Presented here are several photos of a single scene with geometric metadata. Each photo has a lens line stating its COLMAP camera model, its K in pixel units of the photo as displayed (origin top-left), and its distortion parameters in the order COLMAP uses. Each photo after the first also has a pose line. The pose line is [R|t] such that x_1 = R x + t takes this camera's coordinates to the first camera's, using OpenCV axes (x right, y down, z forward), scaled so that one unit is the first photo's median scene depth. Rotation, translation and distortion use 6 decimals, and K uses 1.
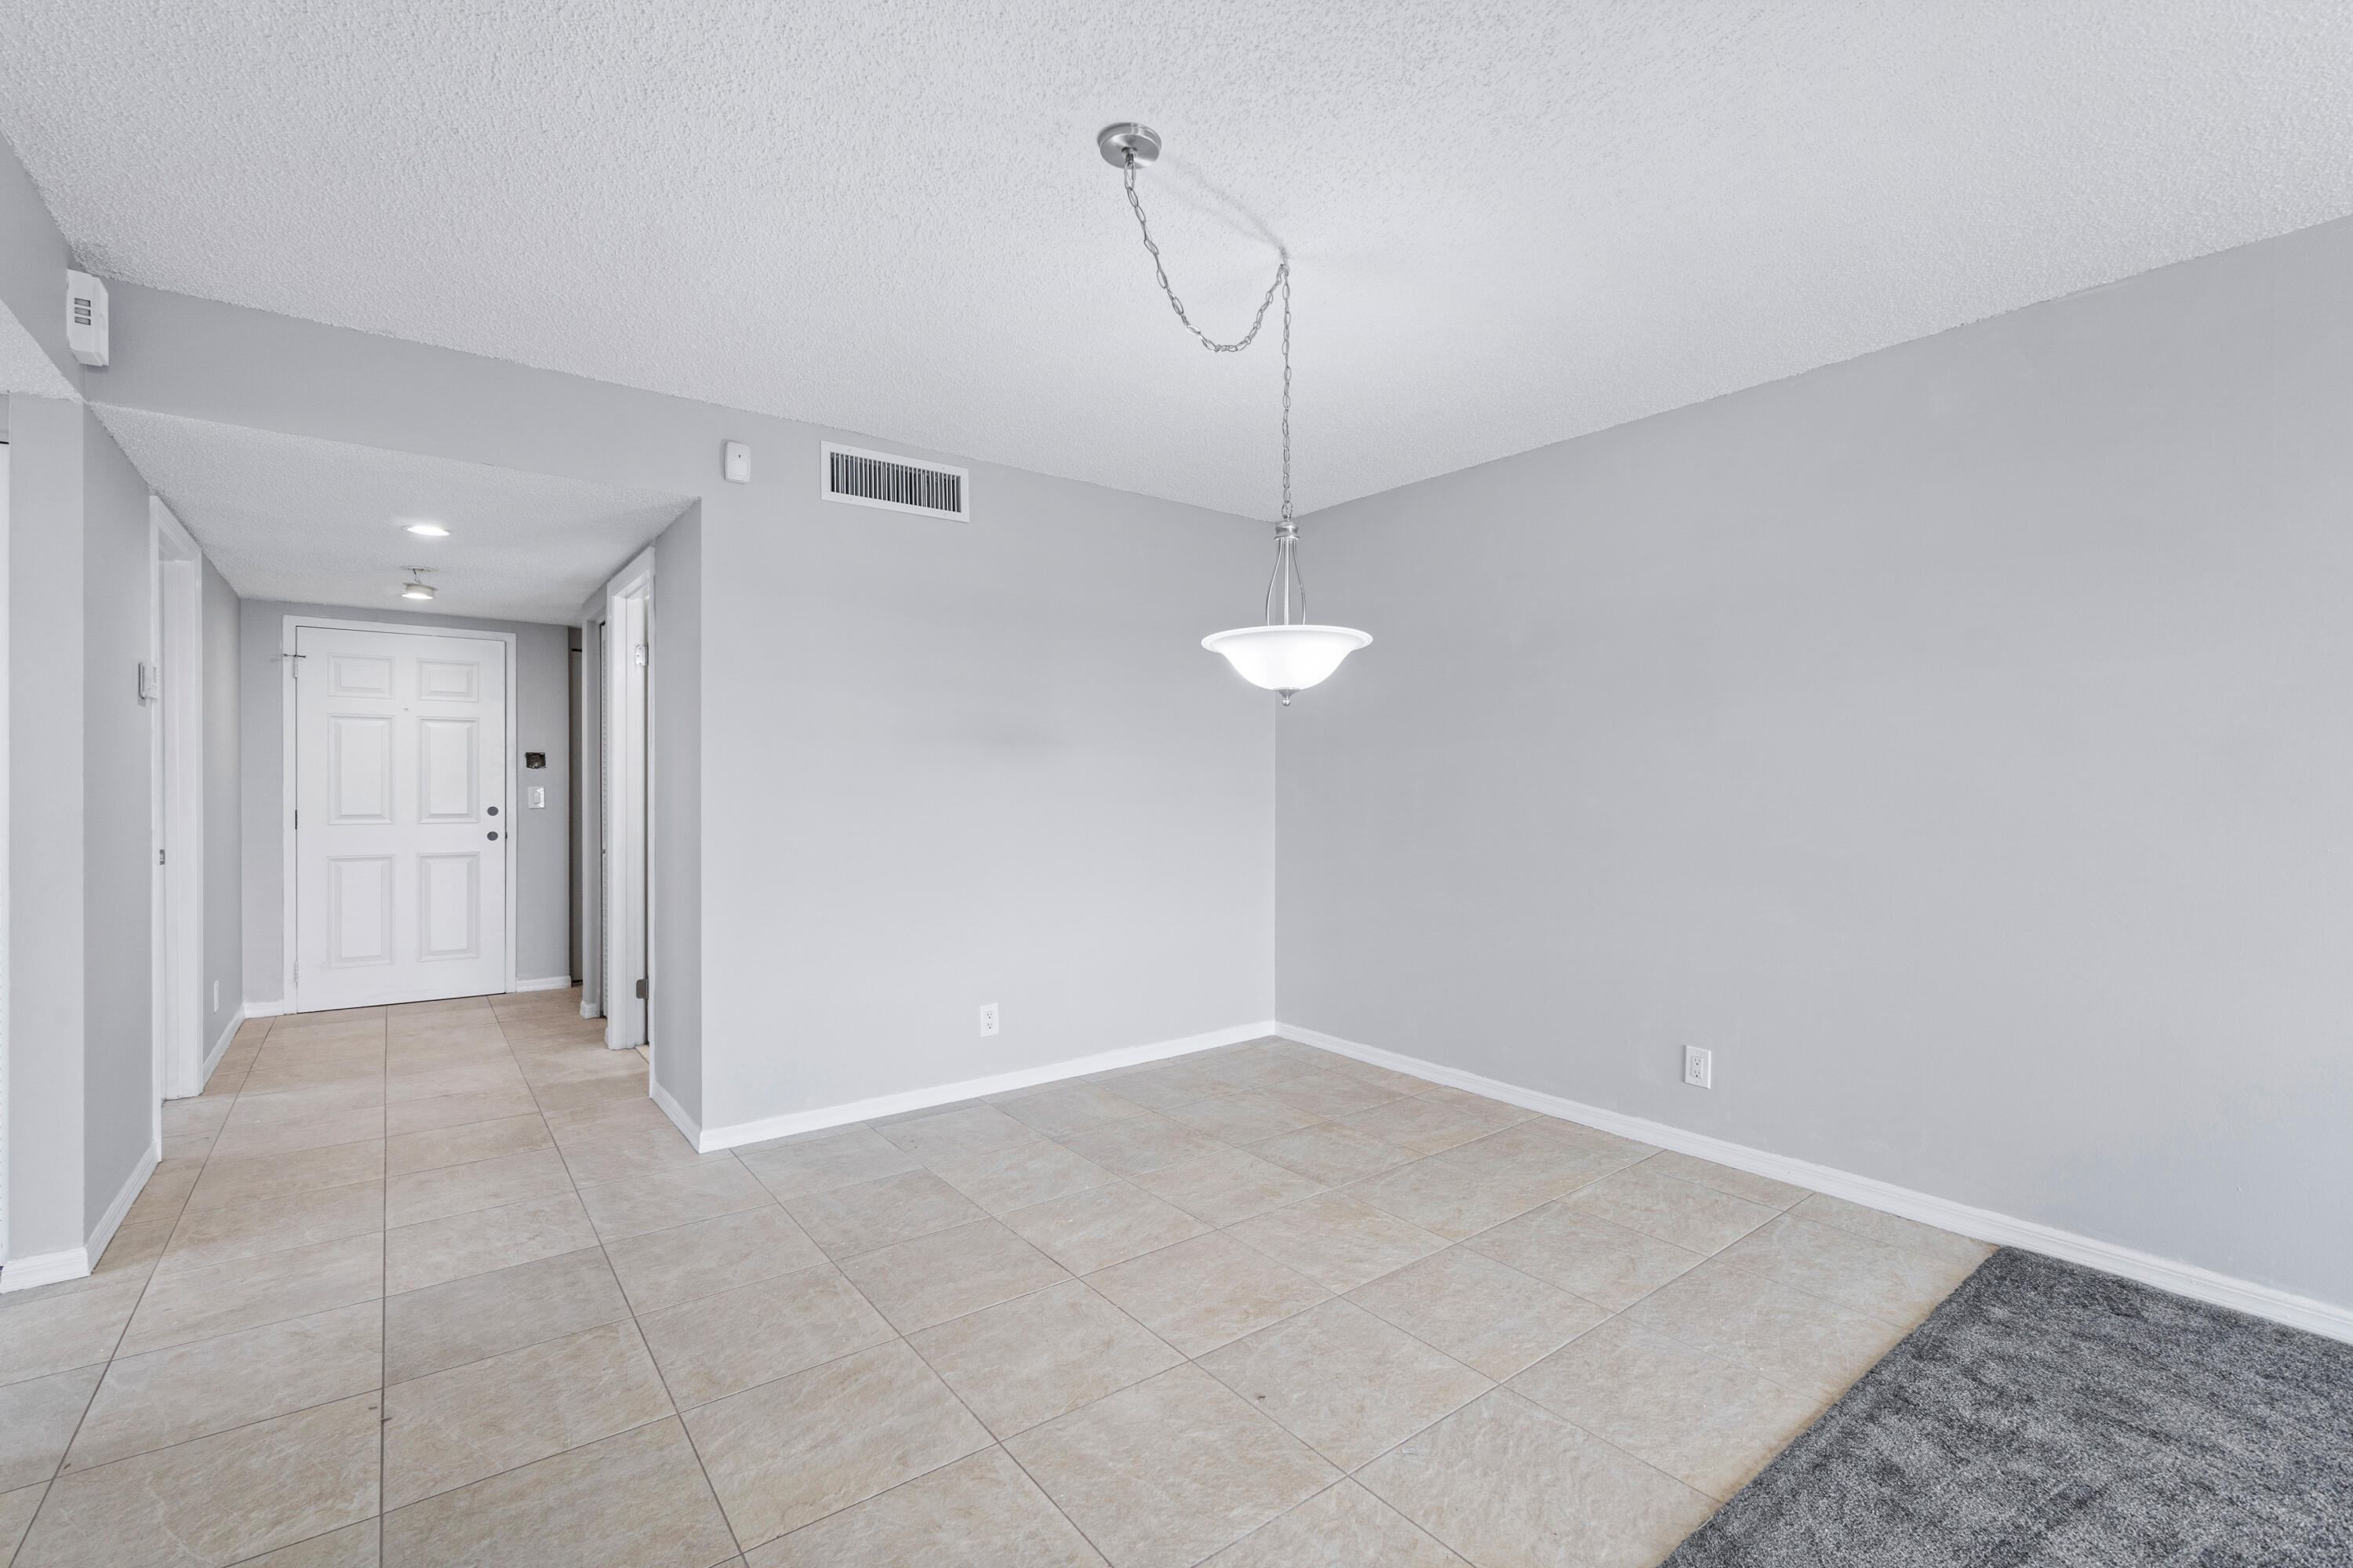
lens RADIAL K [[1020.9, 0, 1176.5], [0, 1020.9, 784.0], [0, 0, 1]] dist [0.000050, 0.000589]
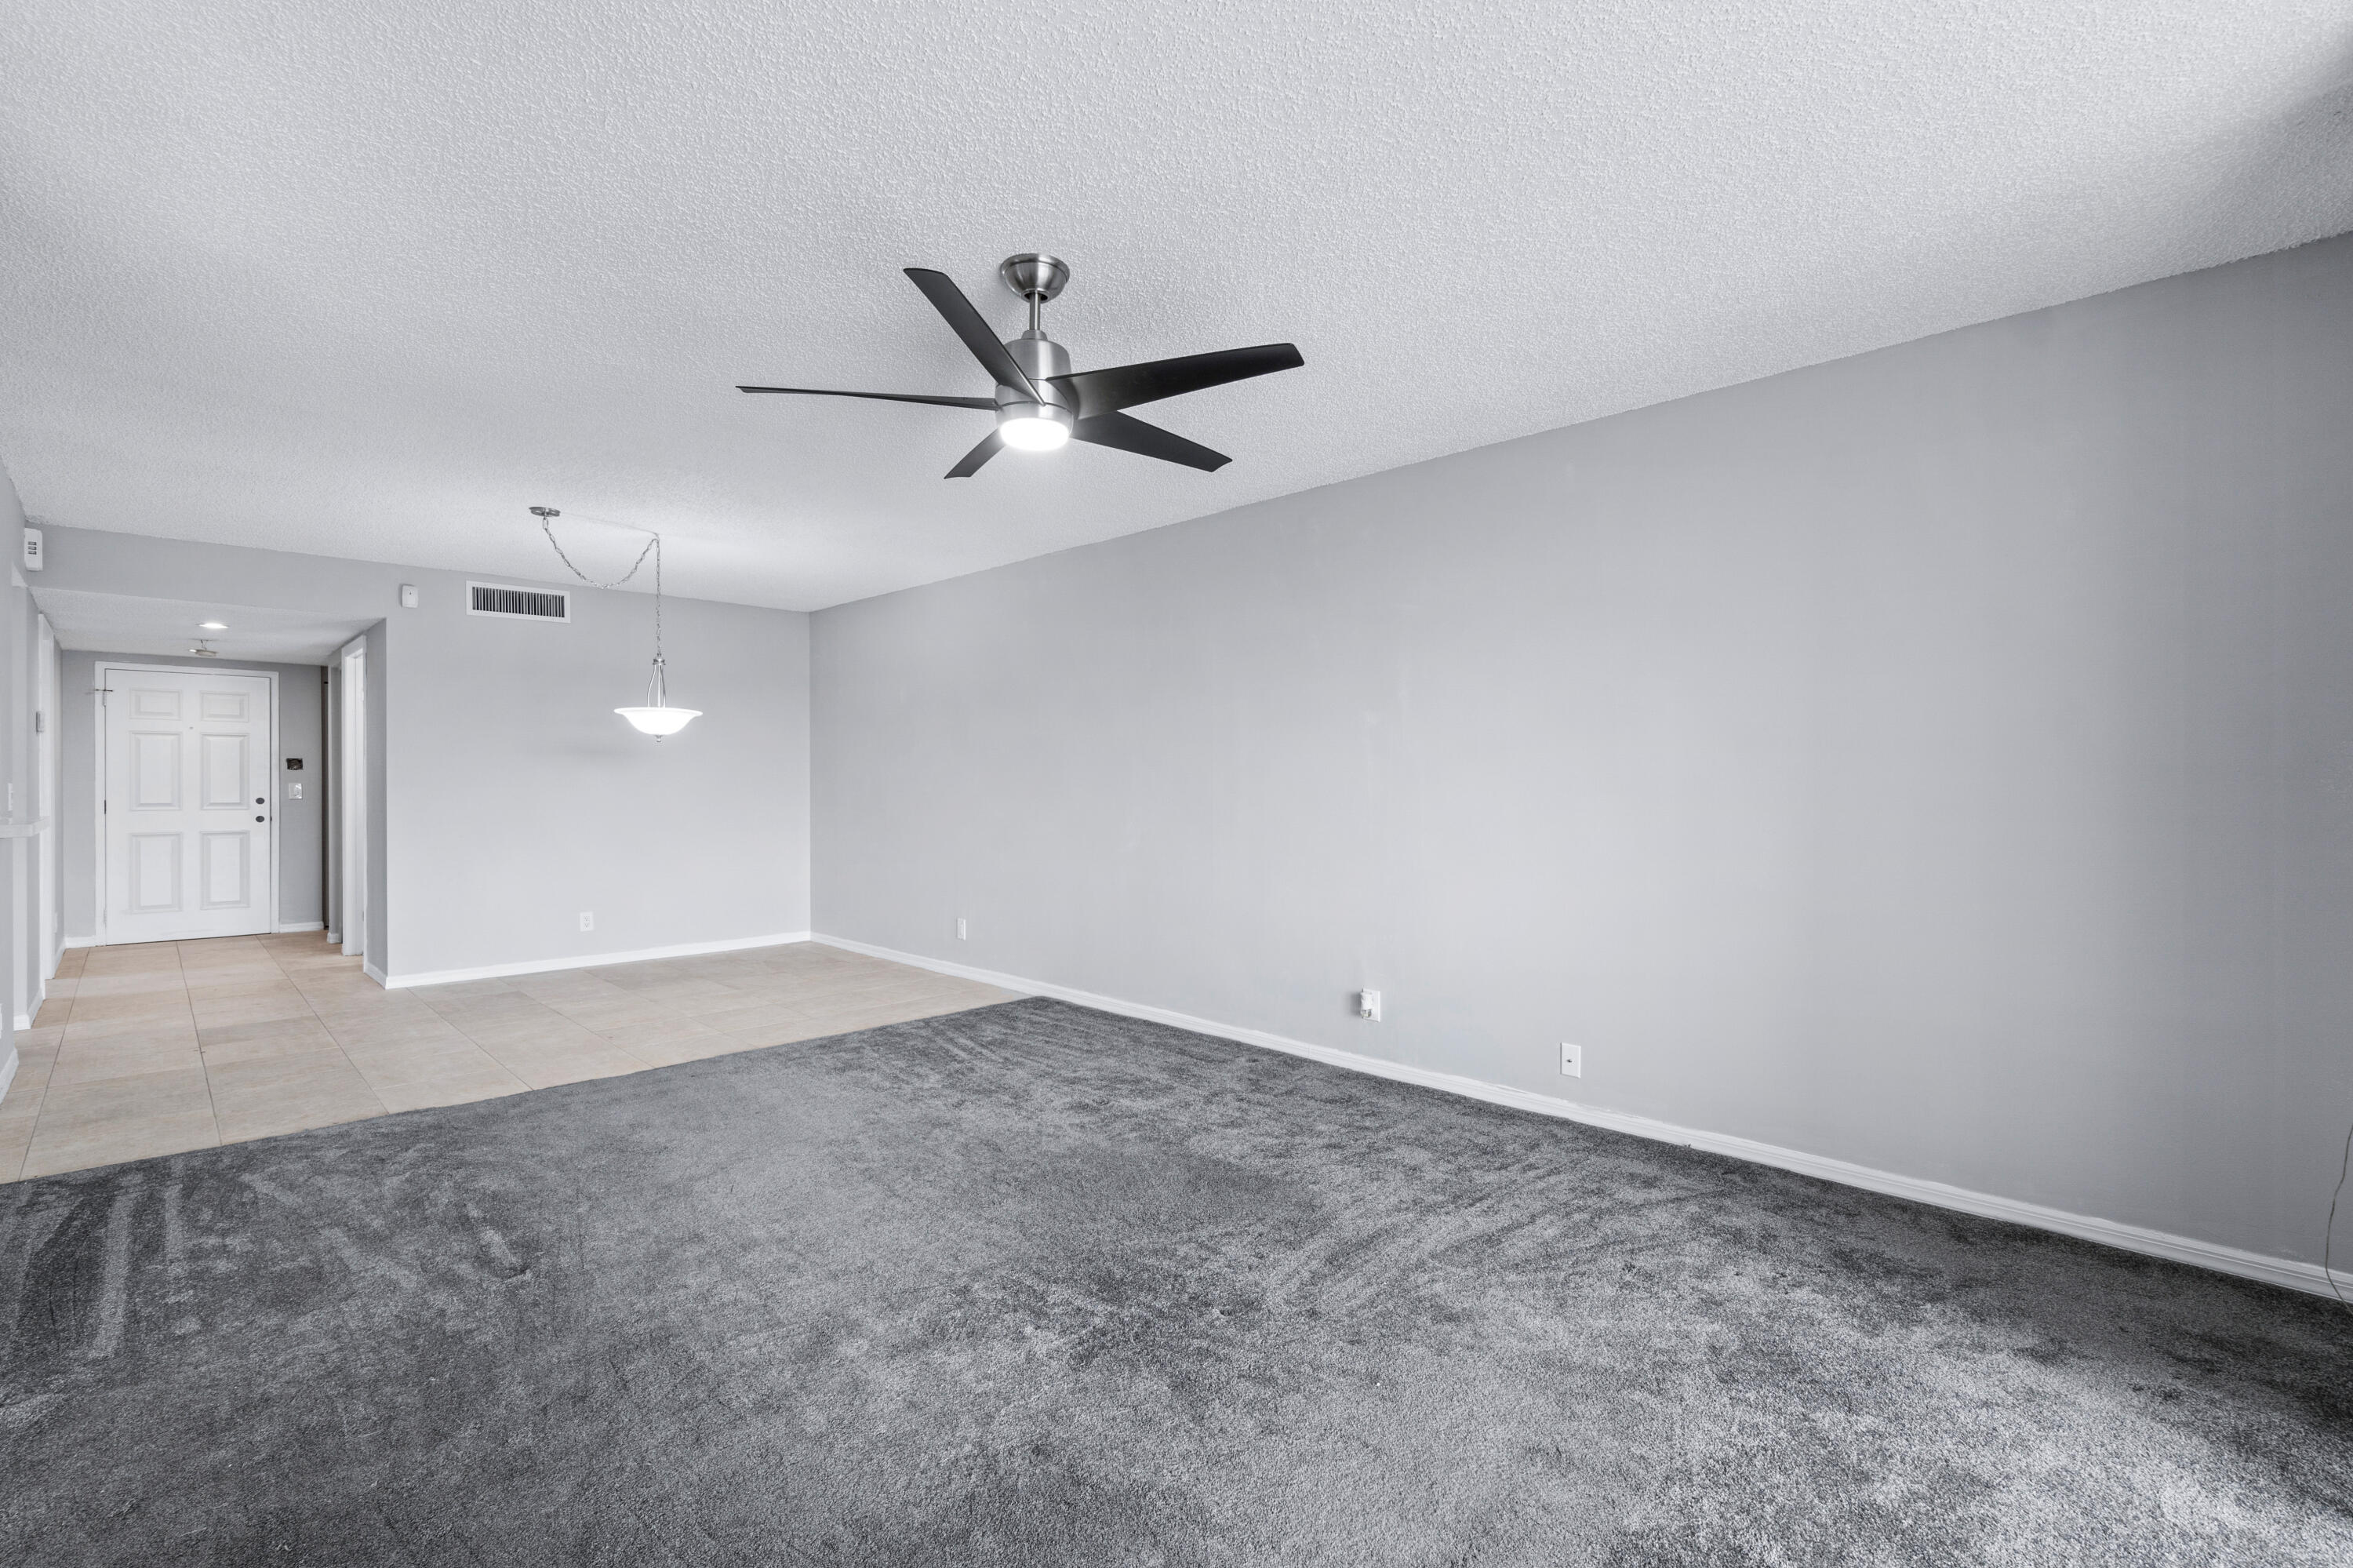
lens RADIAL K [[1039.3, 0, 1176.5], [0, 1039.3, 784.0], [0, 0, 1]] dist [-0.000232, 0.000000]
pose [[0.992029, -0.002134, 0.125993, 0.602174], [0.001996, 0.999997, 0.001221, 0.006939], [-0.125995, -0.000959, 0.992030, -0.866181]]
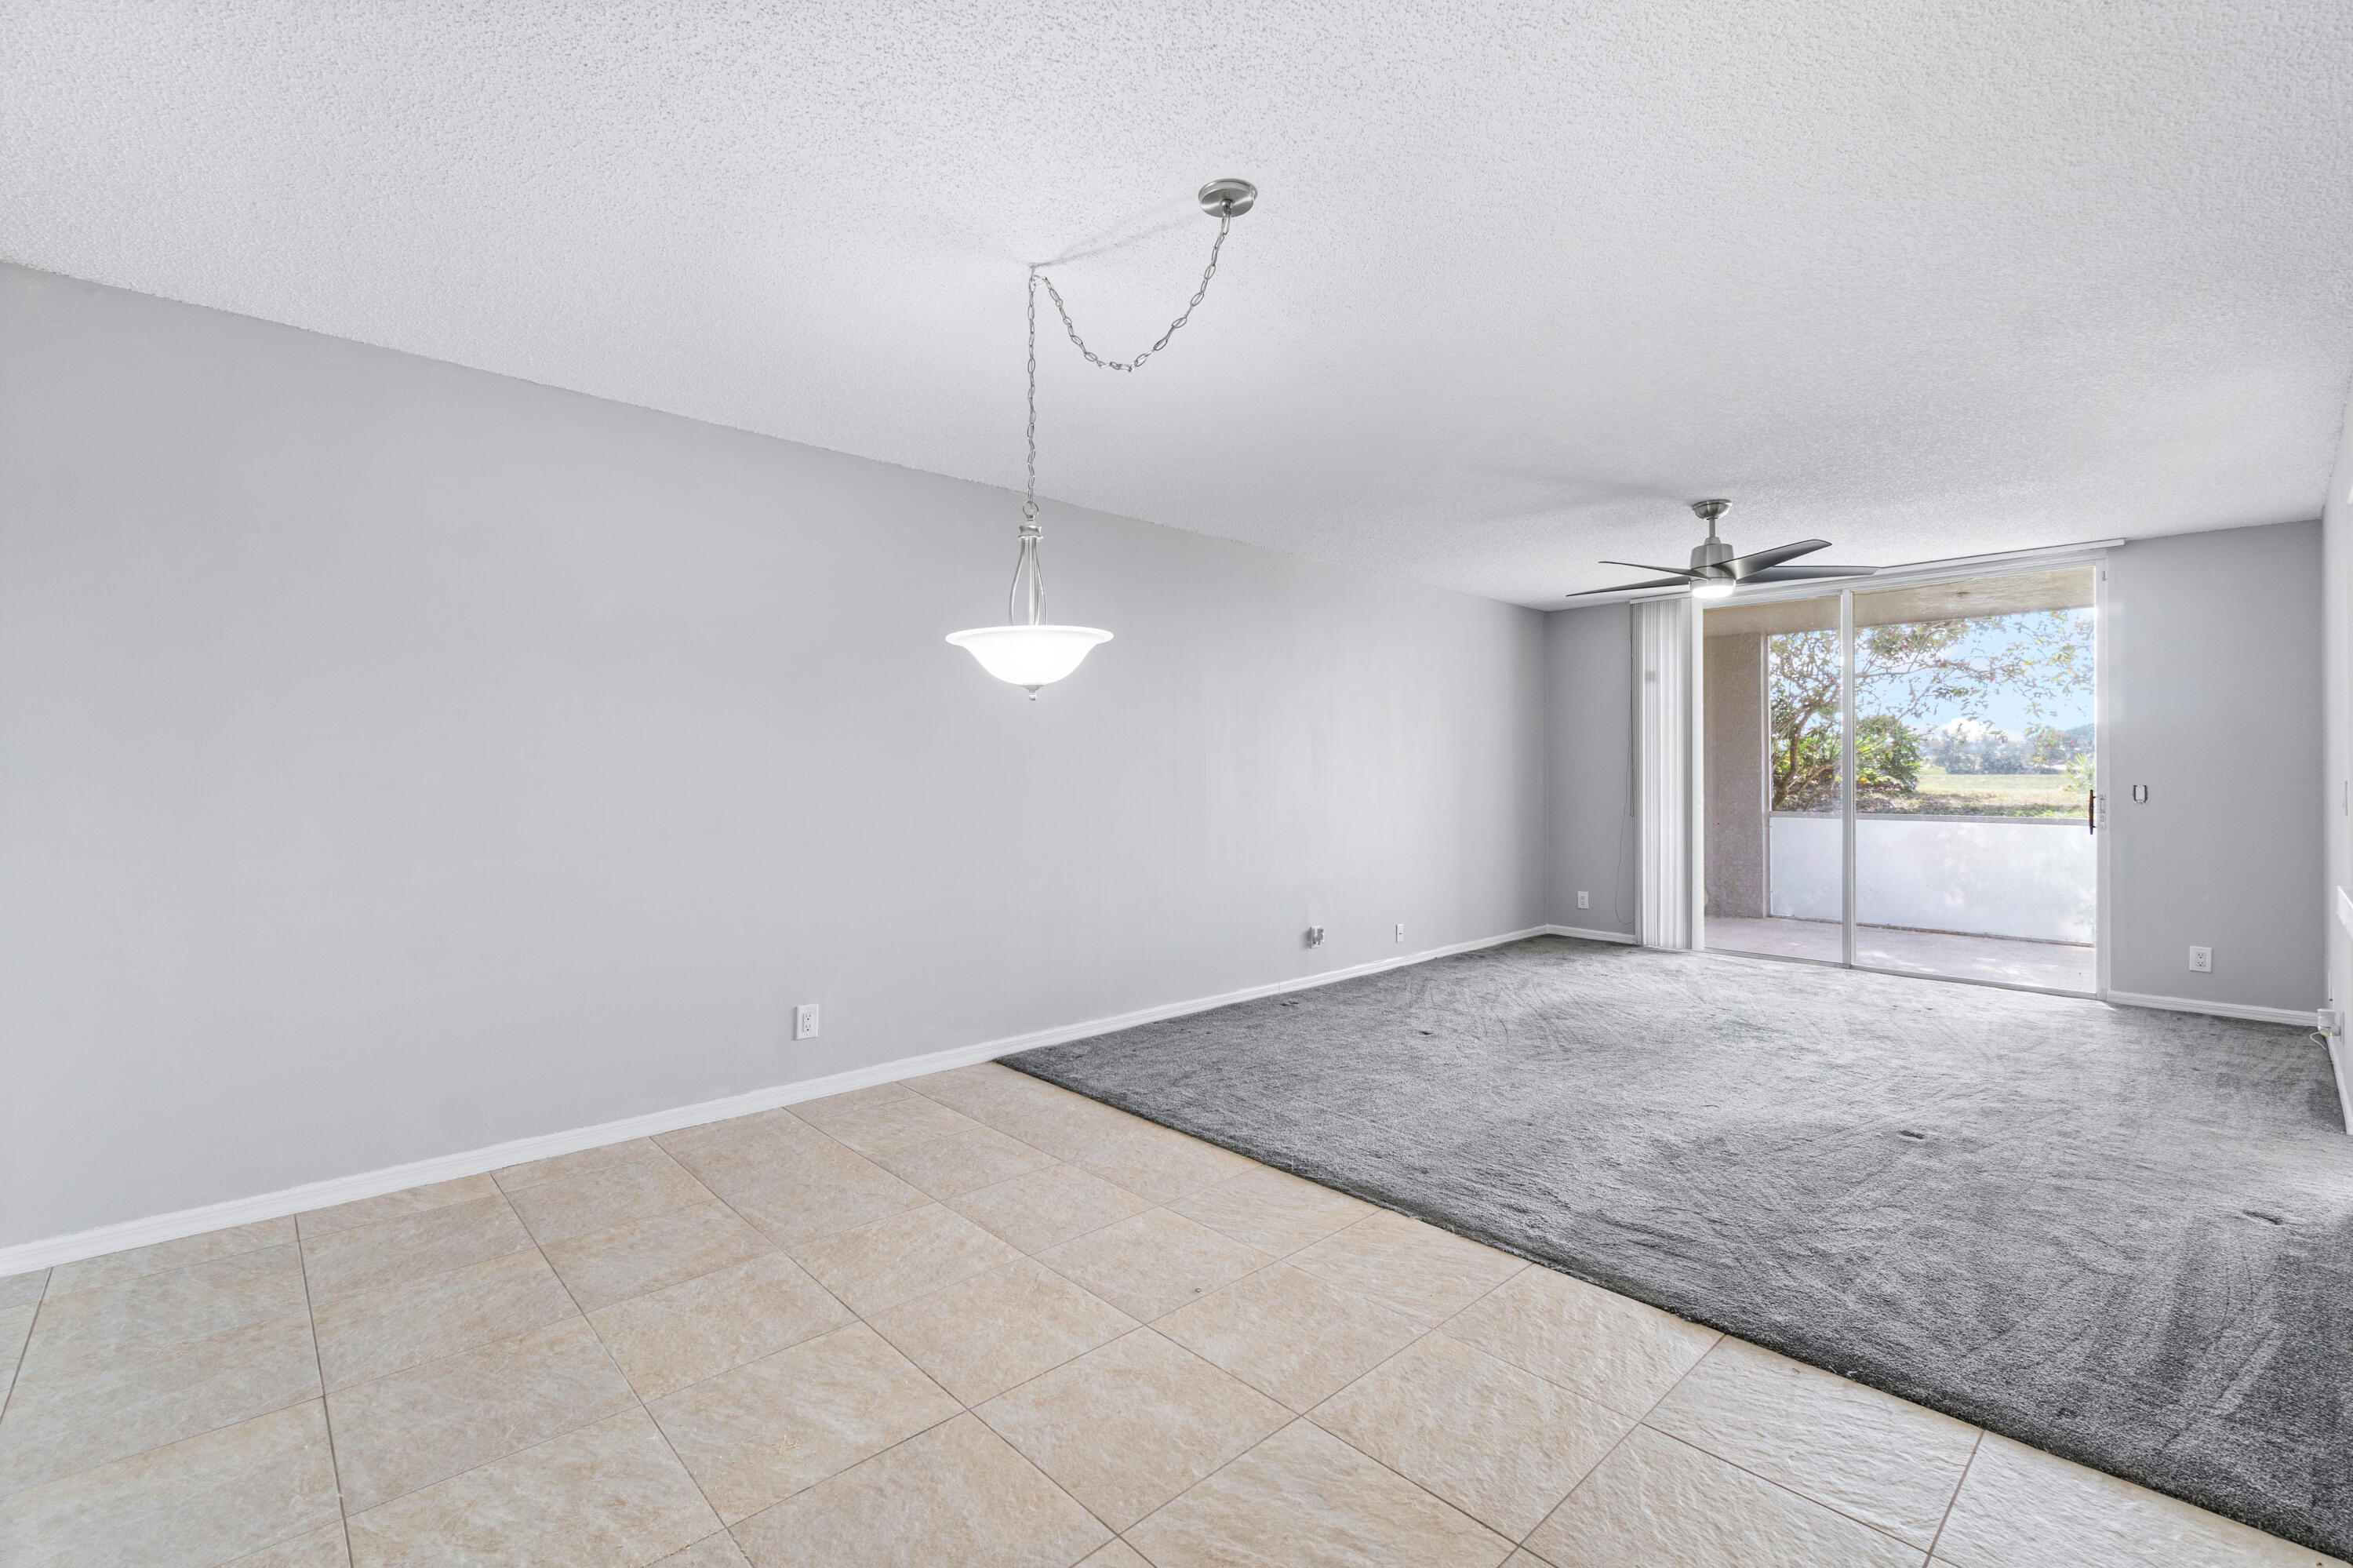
lens RADIAL K [[1023.3, 0, 1183.2], [0, 1023.3, 765.0], [0, 0, 1]] dist [-0.010719, 0.000240]
pose [[-0.095120, 0.006555, 0.995444, -0.612284], [0.003053, 0.999976, -0.006293, -0.002493], [-0.995461, 0.002440, -0.095138, 0.625144]]
